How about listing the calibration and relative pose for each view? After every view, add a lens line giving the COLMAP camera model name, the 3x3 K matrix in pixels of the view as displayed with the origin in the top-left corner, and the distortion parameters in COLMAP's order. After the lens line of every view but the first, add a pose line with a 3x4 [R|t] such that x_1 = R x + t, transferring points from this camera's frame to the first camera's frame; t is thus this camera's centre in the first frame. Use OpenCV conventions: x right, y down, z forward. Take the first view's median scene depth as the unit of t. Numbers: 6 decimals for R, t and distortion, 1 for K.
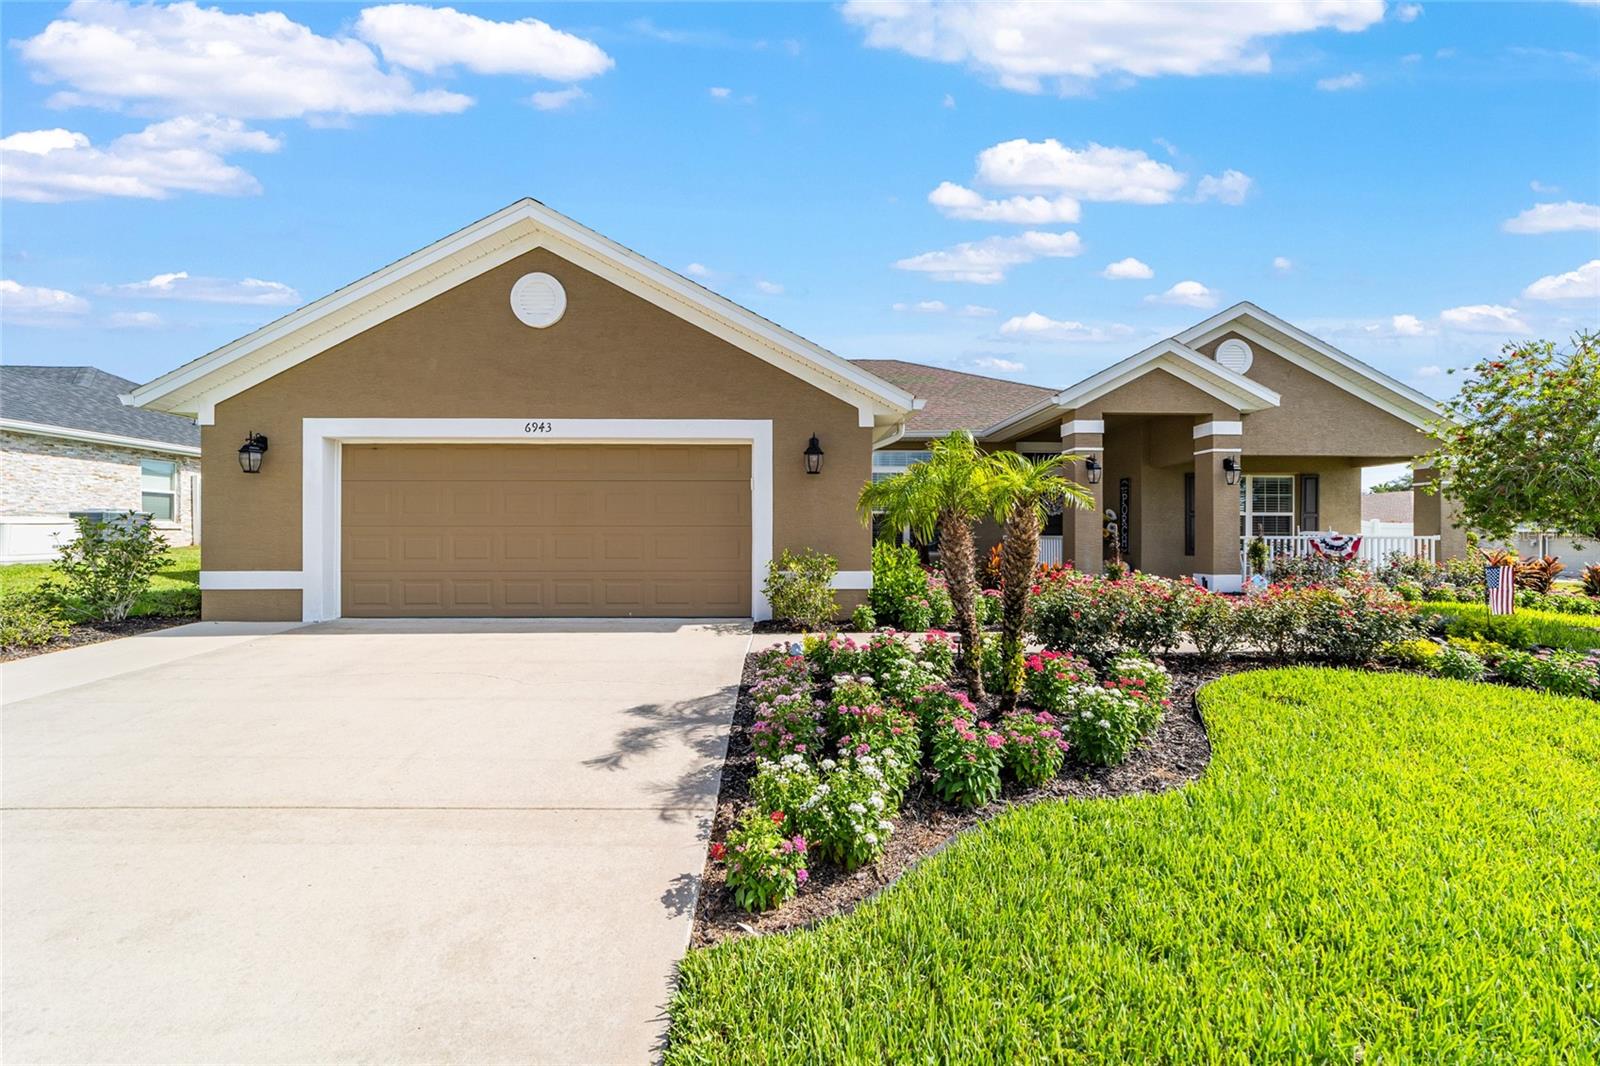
lens RADIAL K [[608.1, 0, 792.2], [0, 608.1, 535.9], [0, 0, 1]] dist [-0.006243, 0.000170]
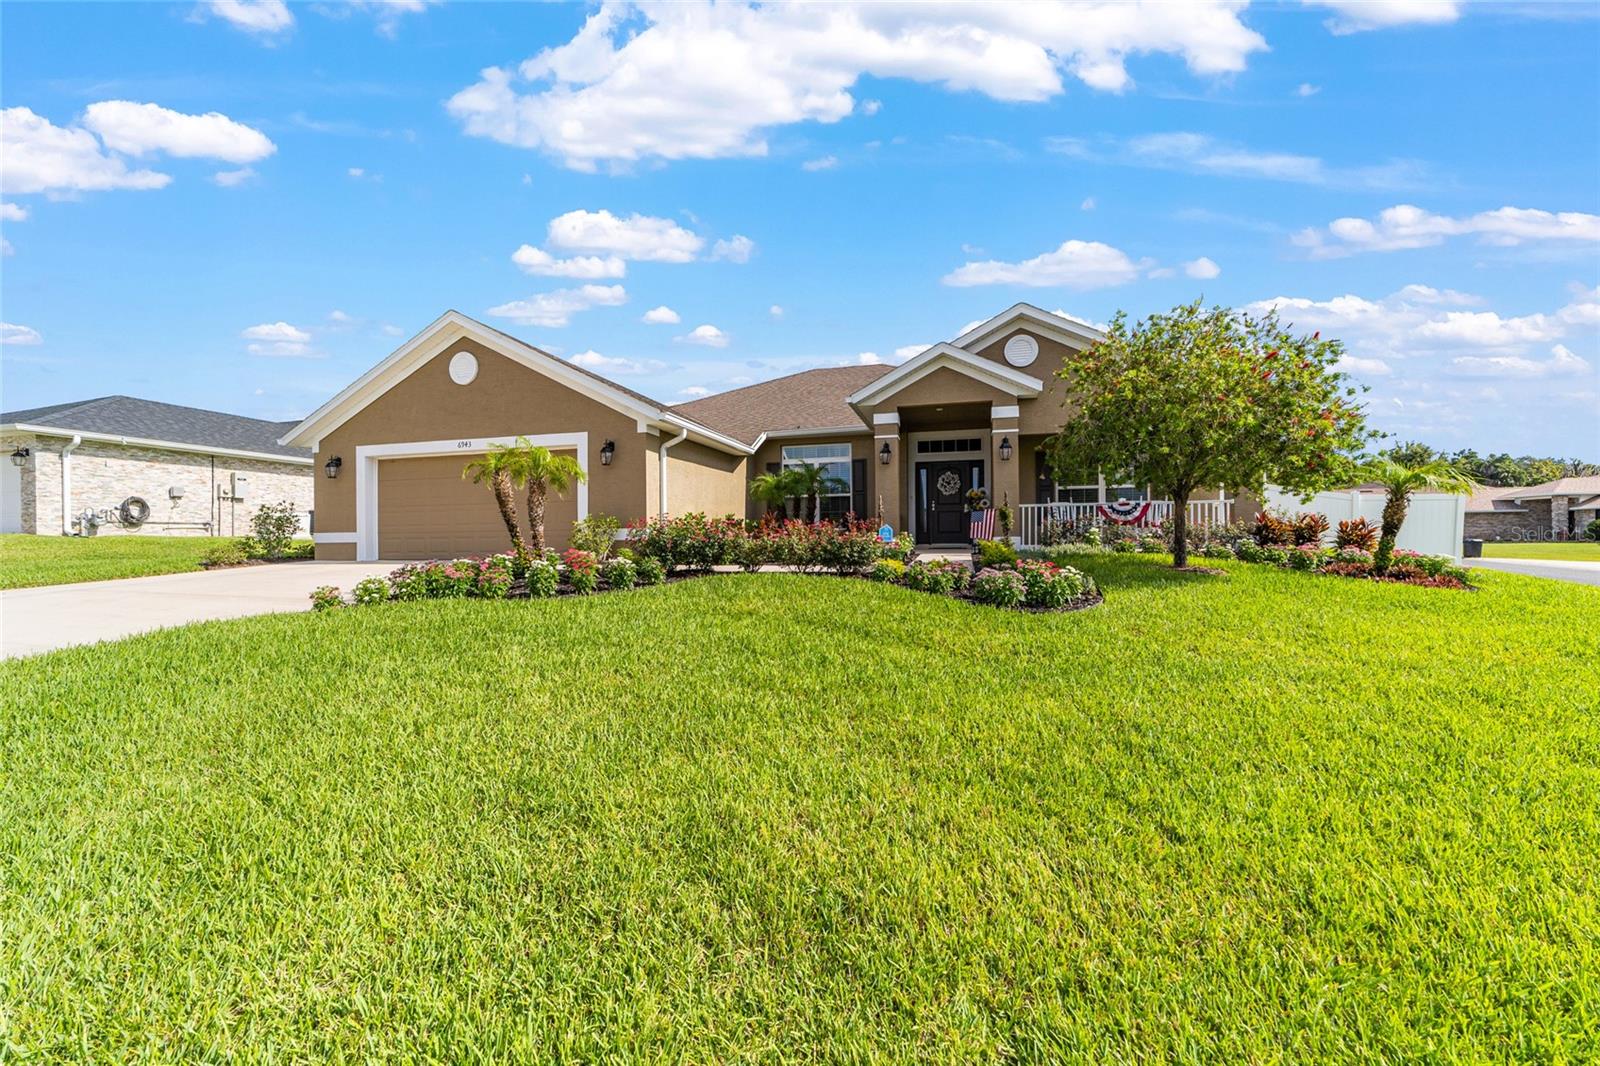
lens RADIAL K [[612.1, 0, 796.2], [0, 612.1, 537.0], [0, 0, 1]] dist [-0.014540, 0.007774]
pose [[0.960381, -0.010621, -0.278486, 0.654885], [0.010167, 0.999944, -0.003073, 0.063927], [0.278503, 0.000120, 0.960435, -0.251476]]
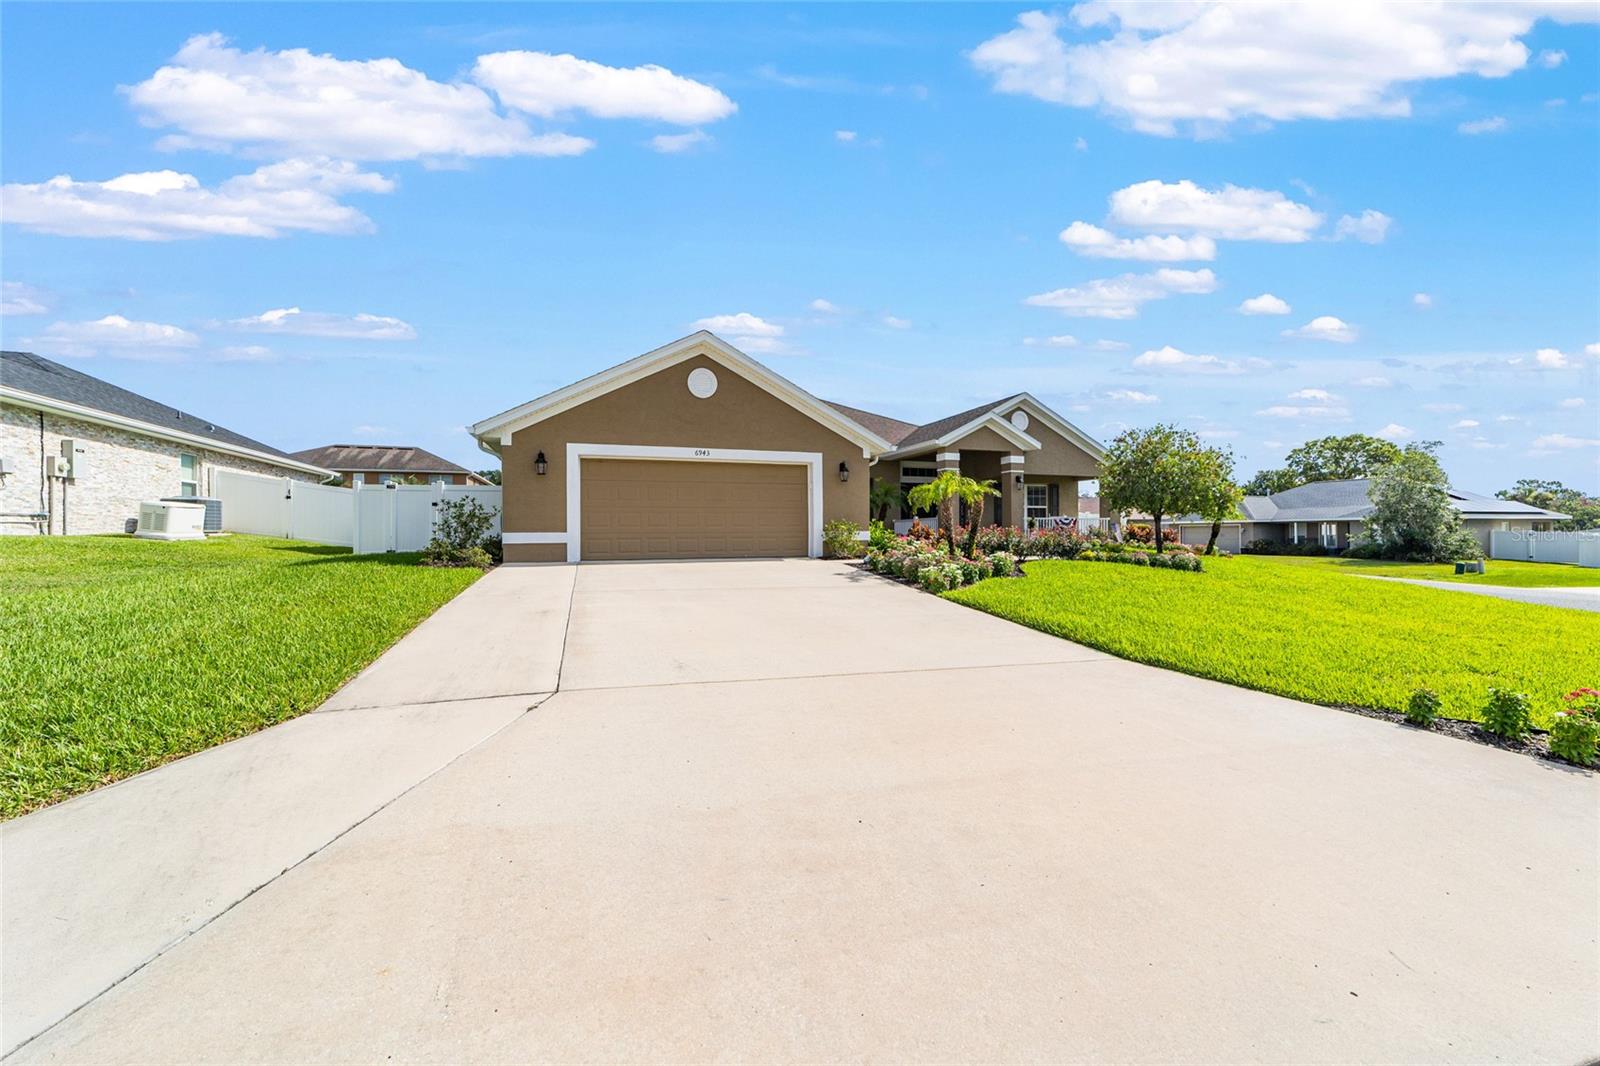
lens RADIAL K [[612.1, 0, 796.2], [0, 612.1, 537.0], [0, 0, 1]] dist [-0.014540, 0.007774]
pose [[0.953926, -0.008191, 0.299930, -0.498613], [0.007409, 0.999966, 0.003745, 0.048729], [-0.299950, -0.001350, 0.953954, -0.591517]]
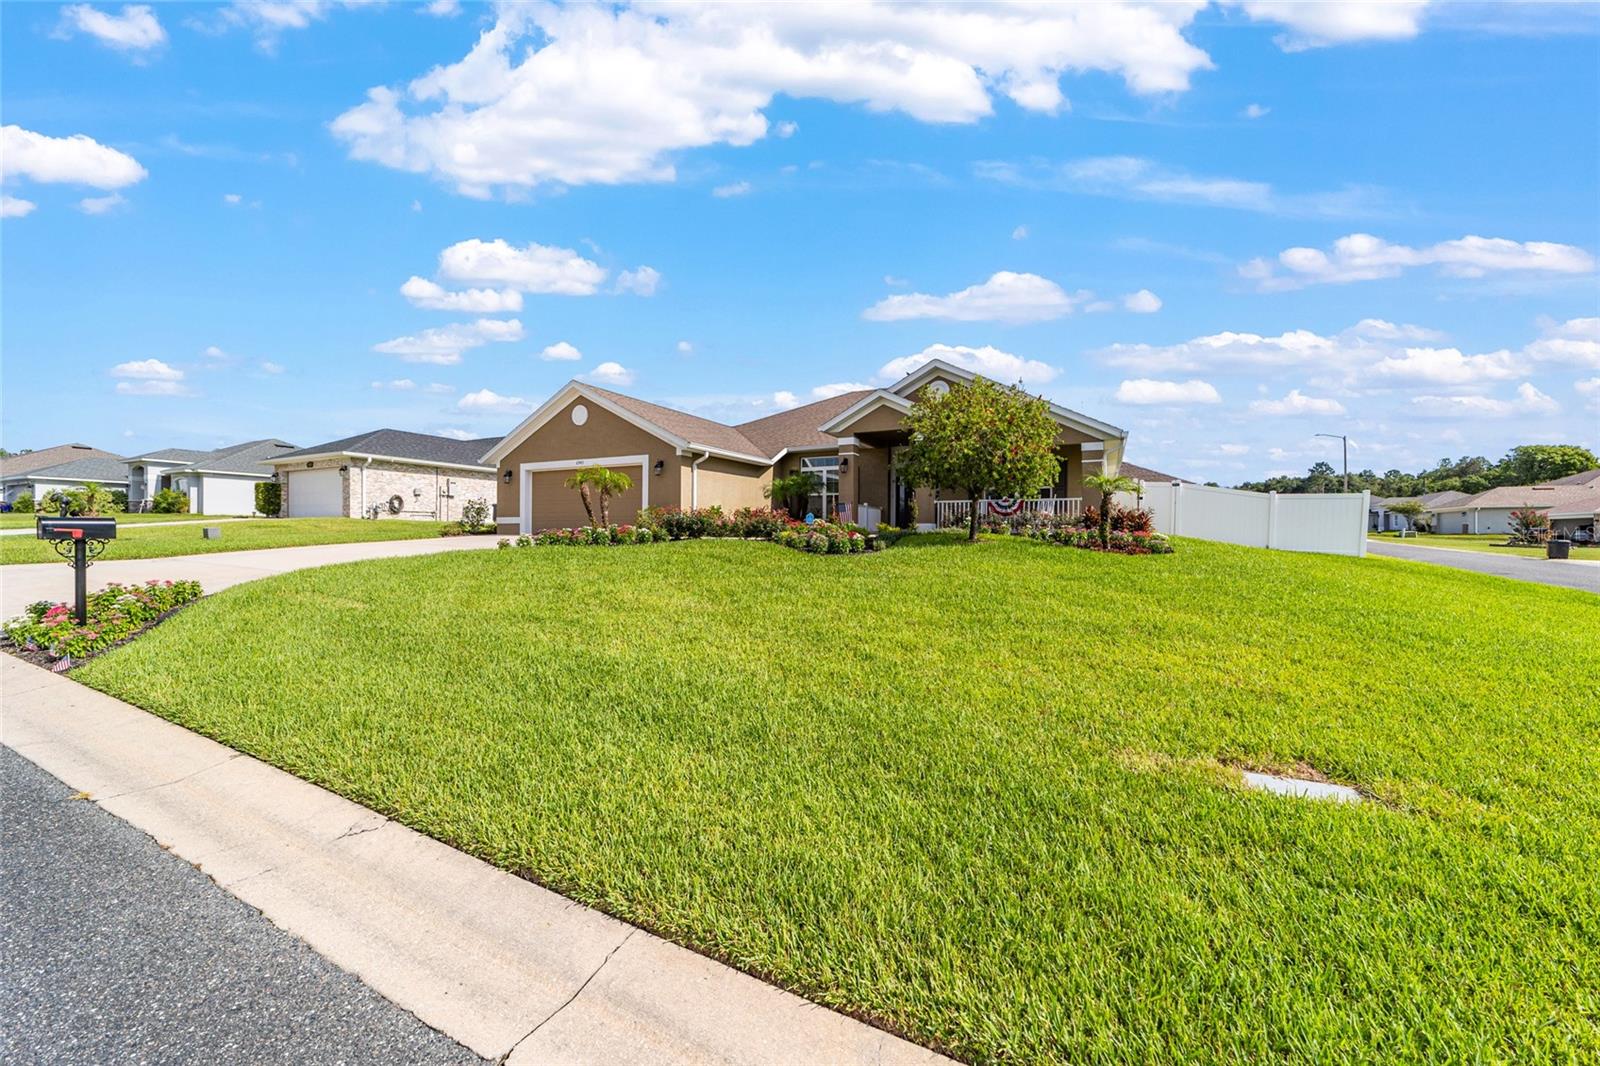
lens RADIAL K [[612.1, 0, 796.2], [0, 612.1, 537.0], [0, 0, 1]] dist [-0.014540, 0.007774]
pose [[0.882517, 0.004596, -0.470257, 1.204564], [-0.005042, 0.999987, 0.000311, 0.102618], [0.470253, 0.002097, 0.882529, -0.660689]]
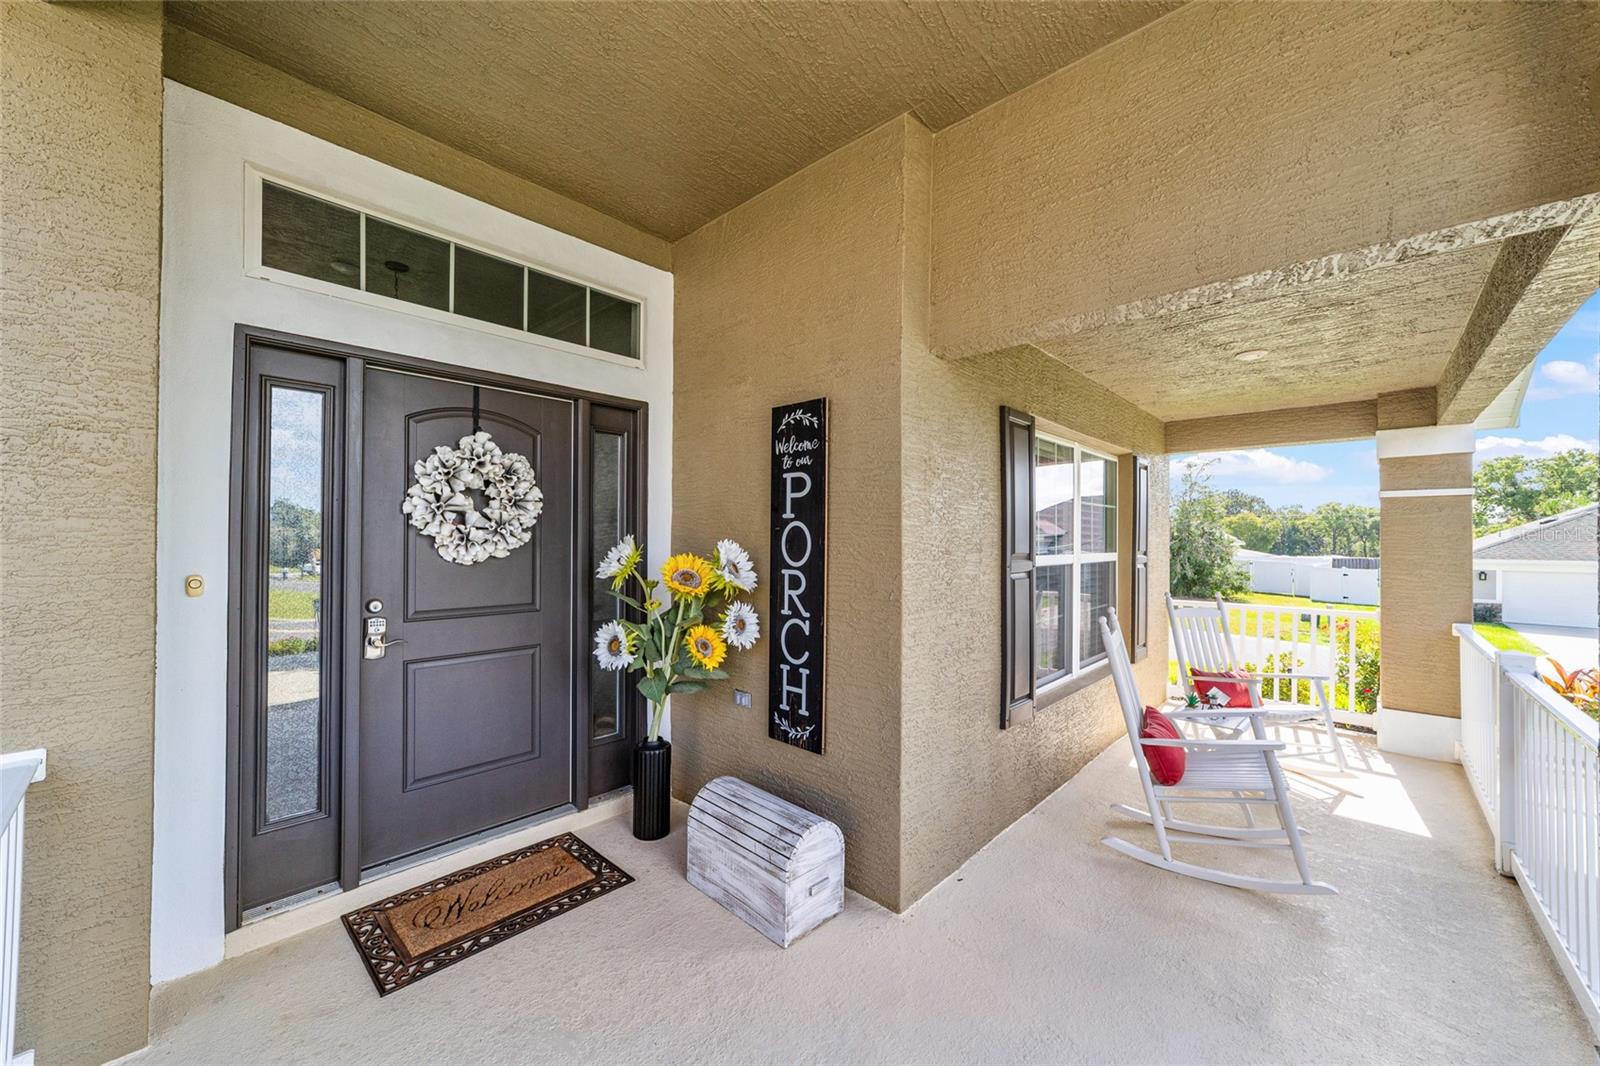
lens RADIAL K [[608.1, 0, 792.2], [0, 608.1, 535.9], [0, 0, 1]] dist [-0.006243, 0.000170]
pose [[0.701429, 0.005928, 0.712714, 0.496938], [-0.003366, 0.999982, -0.005005, -0.057598], [-0.712731, 0.001112, 0.701437, 1.078774]]
